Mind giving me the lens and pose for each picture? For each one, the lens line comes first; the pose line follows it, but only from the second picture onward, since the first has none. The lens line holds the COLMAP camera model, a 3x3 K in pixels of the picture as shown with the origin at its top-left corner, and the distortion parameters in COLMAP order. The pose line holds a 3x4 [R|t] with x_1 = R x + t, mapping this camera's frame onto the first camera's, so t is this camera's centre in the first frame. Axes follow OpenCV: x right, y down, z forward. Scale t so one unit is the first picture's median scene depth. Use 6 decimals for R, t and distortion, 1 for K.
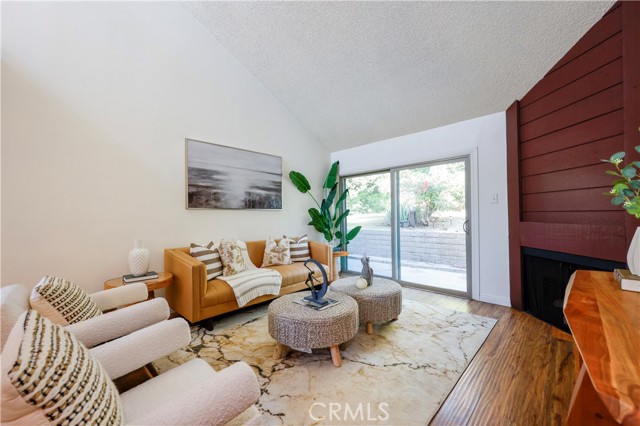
lens RADIAL K [[256.8, 0, 320.0], [0, 256.8, 213.0], [0, 0, 1]] dist [-0.000042, -0.000002]
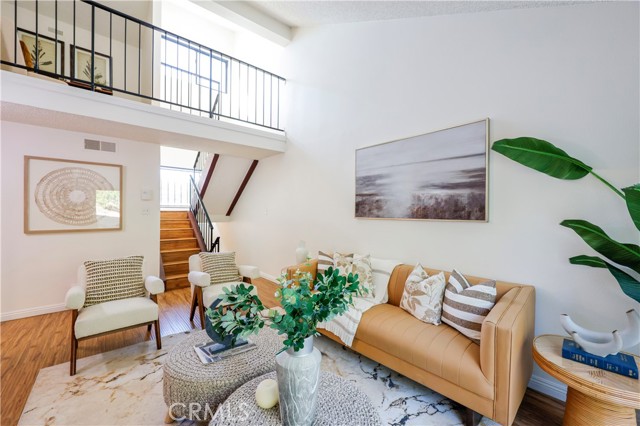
lens RADIAL K [[256.8, 0, 320.0], [0, 256.8, 213.0], [0, 0, 1]] dist [-0.000042, -0.000002]
pose [[-0.088138, 0.008288, -0.996074, 0.478131], [0.002380, 0.999964, 0.008110, -0.042723], [0.996105, -0.001655, -0.088155, 0.880207]]
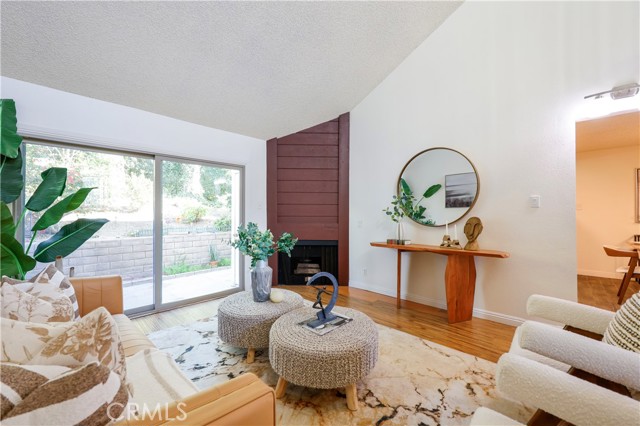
lens RADIAL K [[252.2, 0, 319.0], [0, 252.2, 215.8], [0, 0, 1]] dist [-0.001146, 0.000014]
pose [[-0.000268, 0.009928, 0.999951, -0.552343], [-0.008746, 0.999912, -0.009930, 0.004927], [-0.999962, -0.008748, -0.000181, 0.664737]]
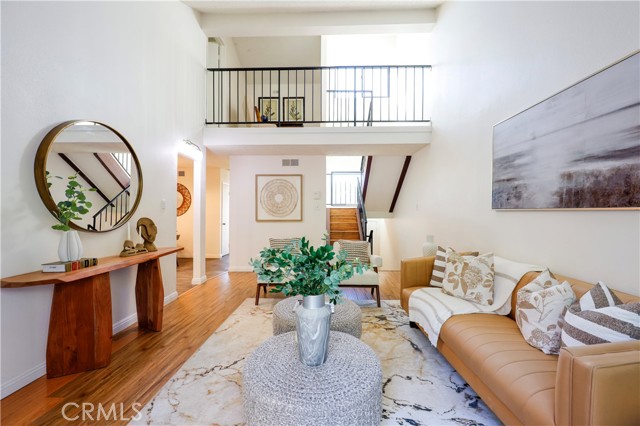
lens RADIAL K [[260.3, 0, 320.0], [0, 260.3, 213.0], [0, 0, 1]] dist [-0.000892, -0.000120]
pose [[-0.734699, 0.008869, -0.678335, 0.430170], [0.009458, 0.999951, 0.002830, -0.014951], [0.678327, -0.004336, -0.734748, 1.148823]]
